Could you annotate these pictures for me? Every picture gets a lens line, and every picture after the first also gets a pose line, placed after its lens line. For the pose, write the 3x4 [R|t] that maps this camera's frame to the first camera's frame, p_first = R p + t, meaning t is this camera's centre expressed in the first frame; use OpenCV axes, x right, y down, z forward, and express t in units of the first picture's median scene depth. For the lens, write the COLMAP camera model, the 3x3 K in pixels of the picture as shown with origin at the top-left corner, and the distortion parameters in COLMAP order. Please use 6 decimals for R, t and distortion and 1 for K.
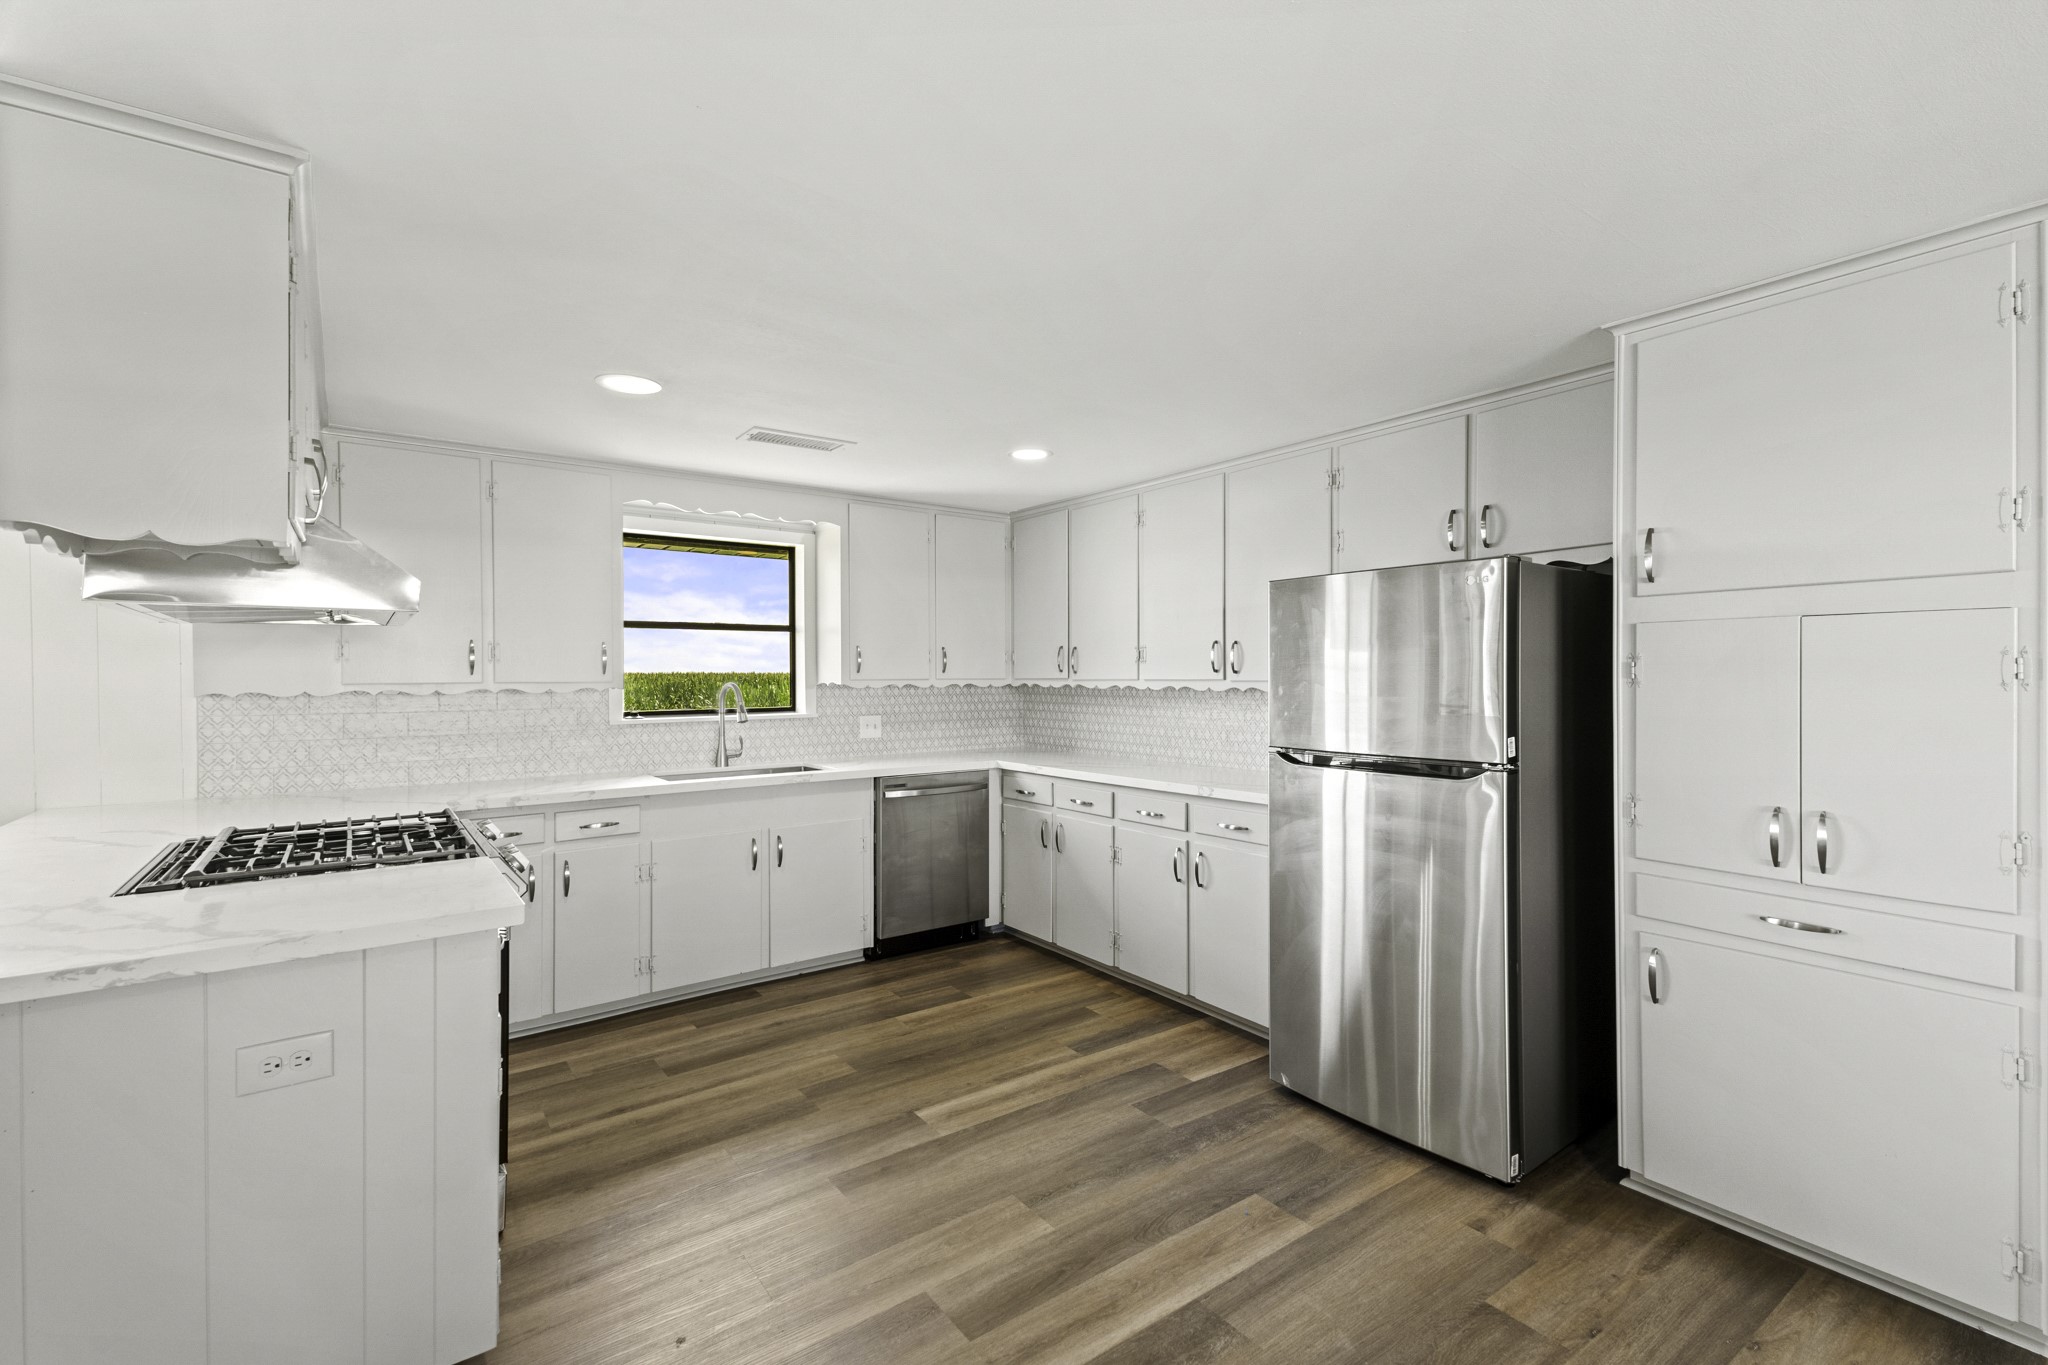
lens RADIAL K [[914.2, 0, 1027.7], [0, 914.2, 672.5], [0, 0, 1]] dist [0.048407, -0.000392]
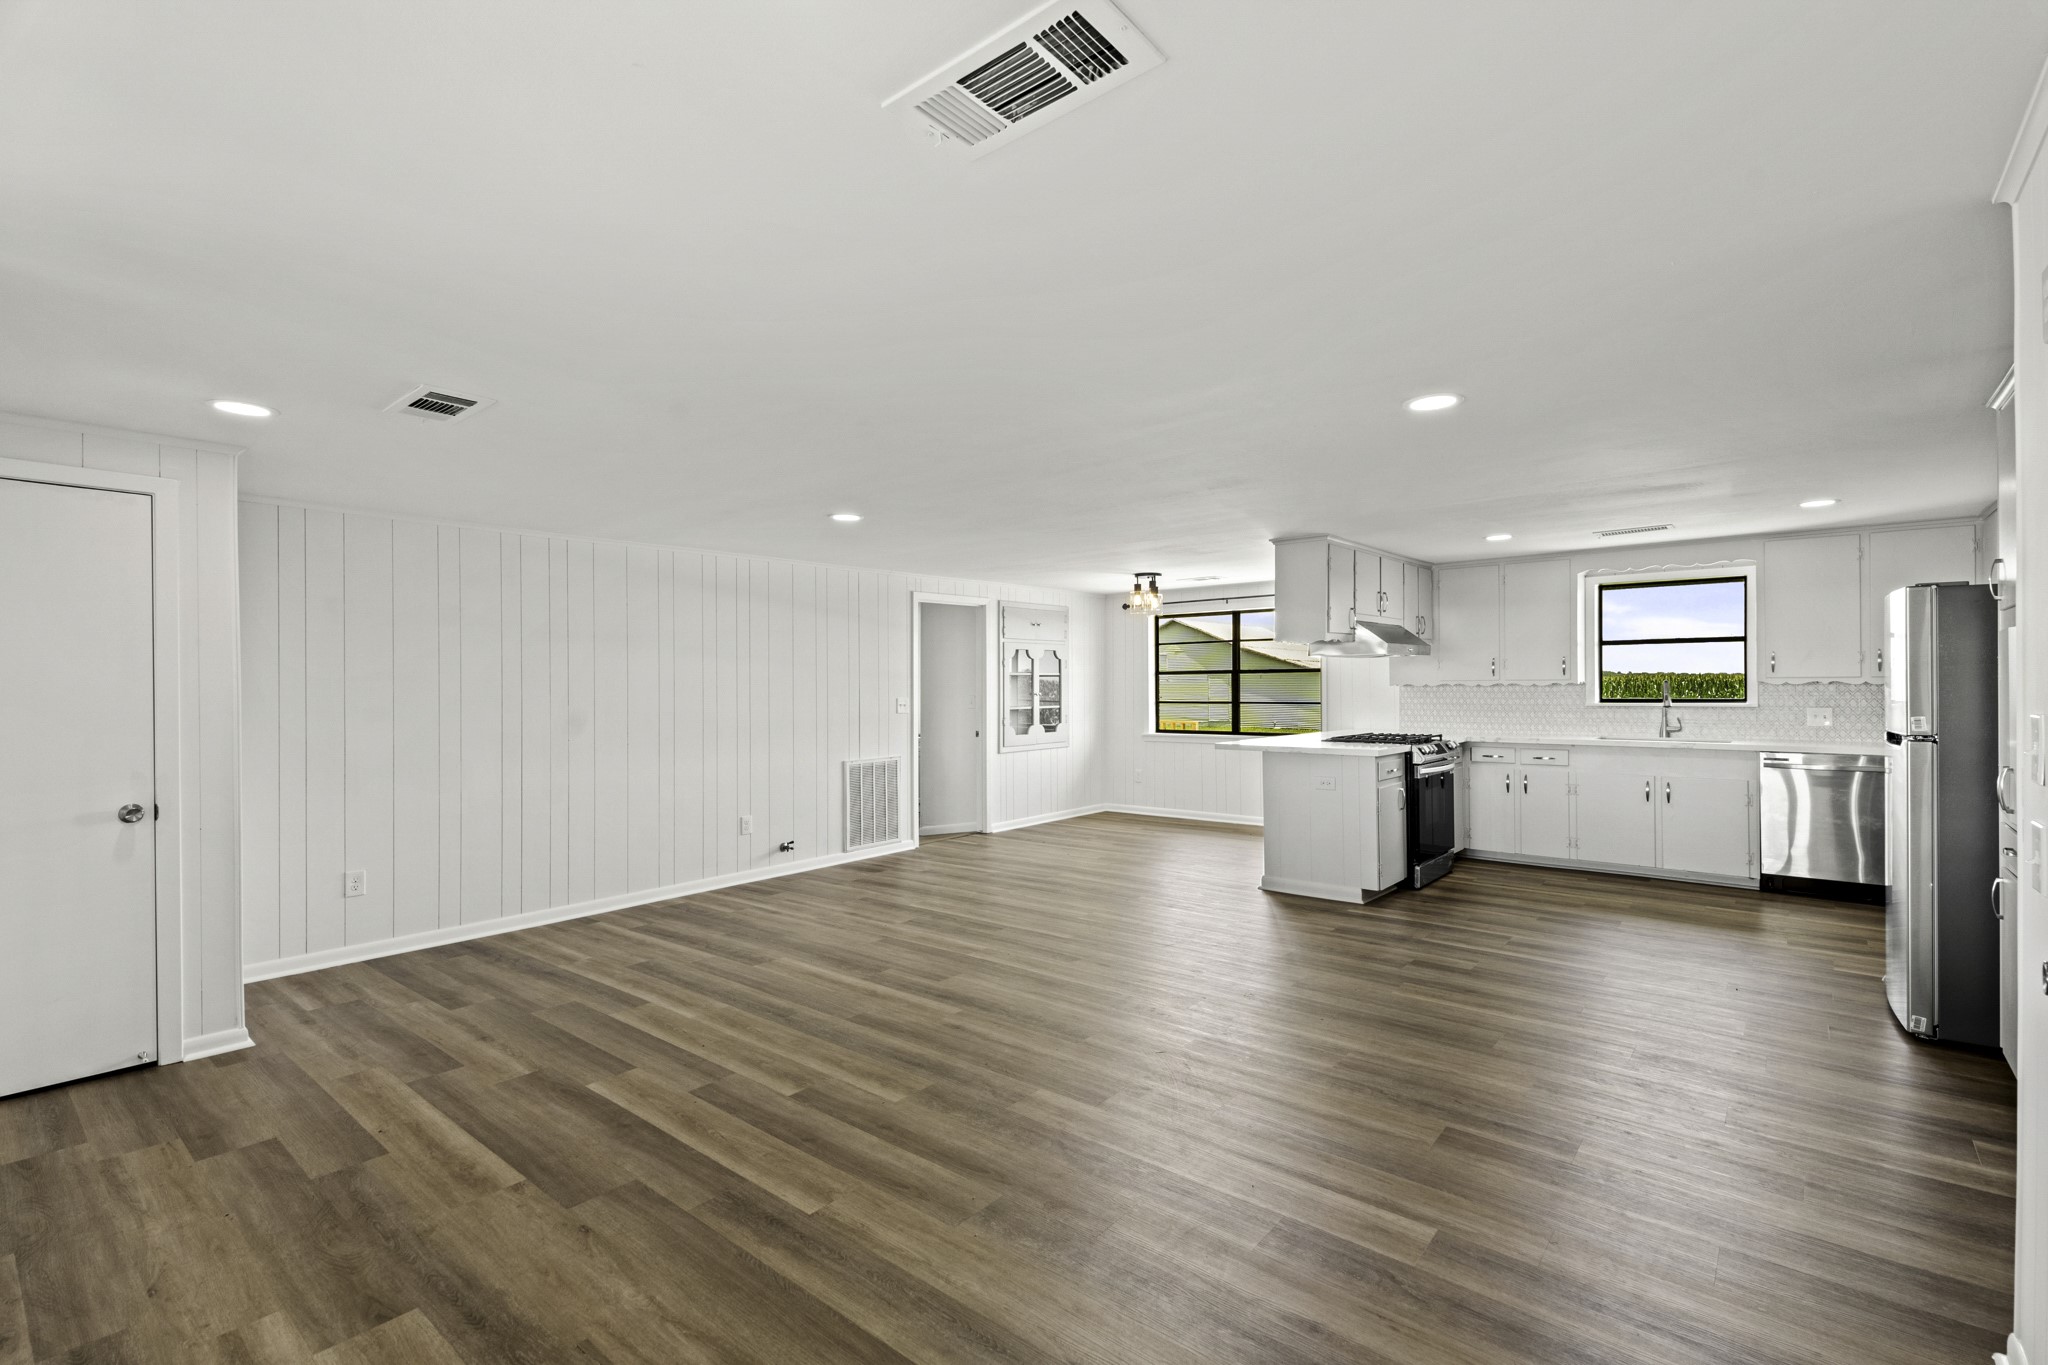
lens RADIAL K [[914.2, 0, 1027.7], [0, 914.2, 672.5], [0, 0, 1]] dist [0.048407, -0.000392]
pose [[0.251083, -0.011303, -0.967900, 0.854853], [0.012010, 0.999891, -0.008561, -0.000810], [0.967891, -0.009475, 0.251192, -0.356101]]
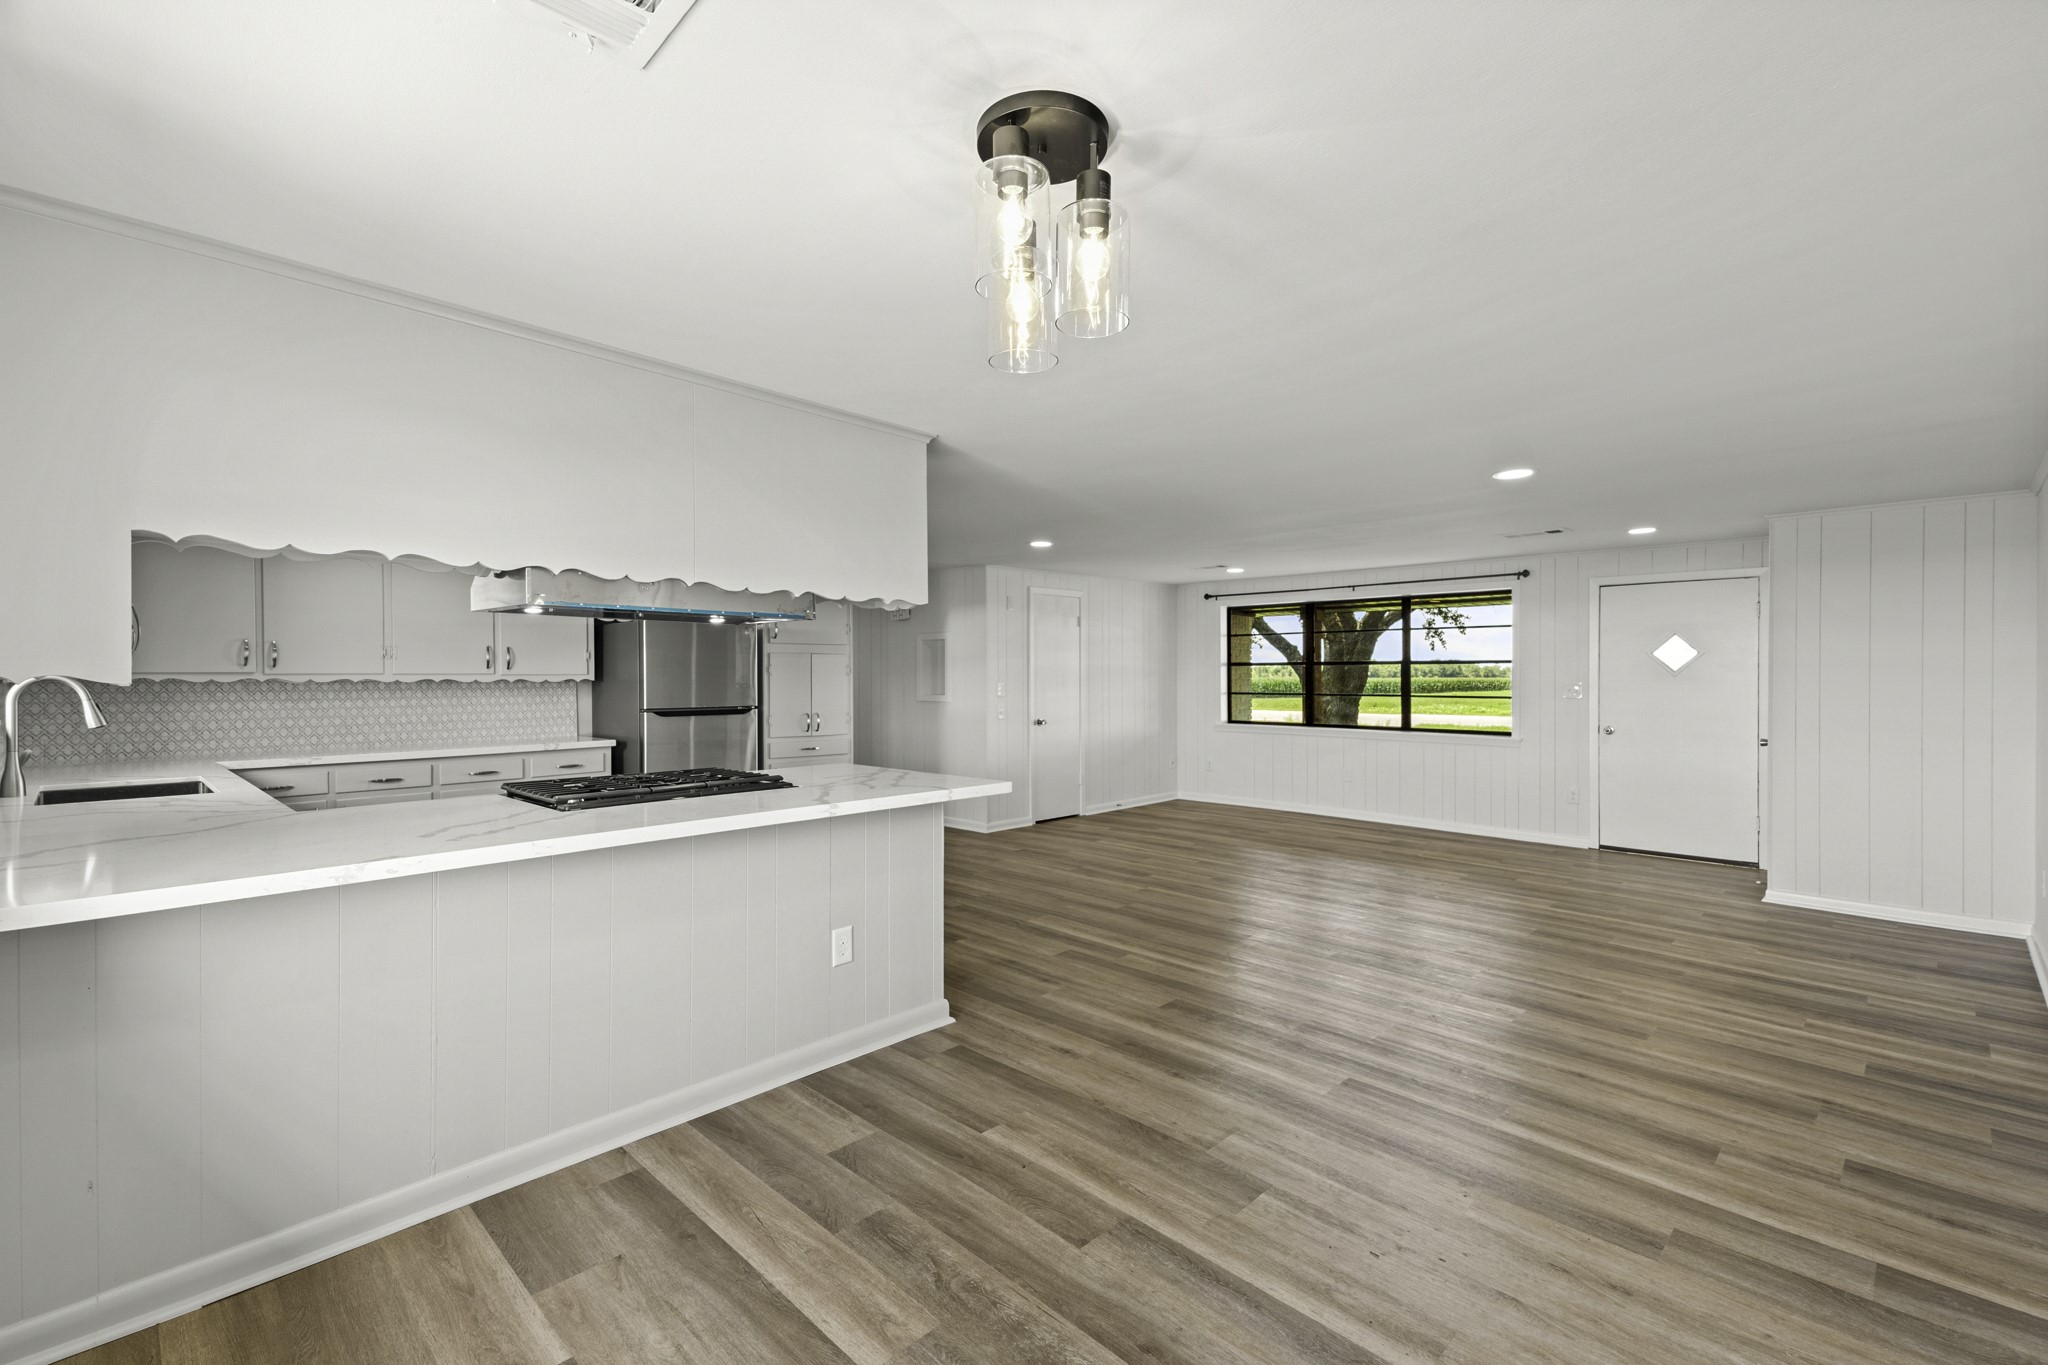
lens RADIAL K [[884.7, 0, 1016.2], [0, 884.7, 692.1], [0, 0, 1]] dist [-0.000057, -0.000014]
pose [[-0.146556, -0.014902, 0.989090, -1.180003], [-0.002989, 0.999889, 0.014622, 0.013118], [-0.989198, -0.000813, -0.146584, 0.390944]]
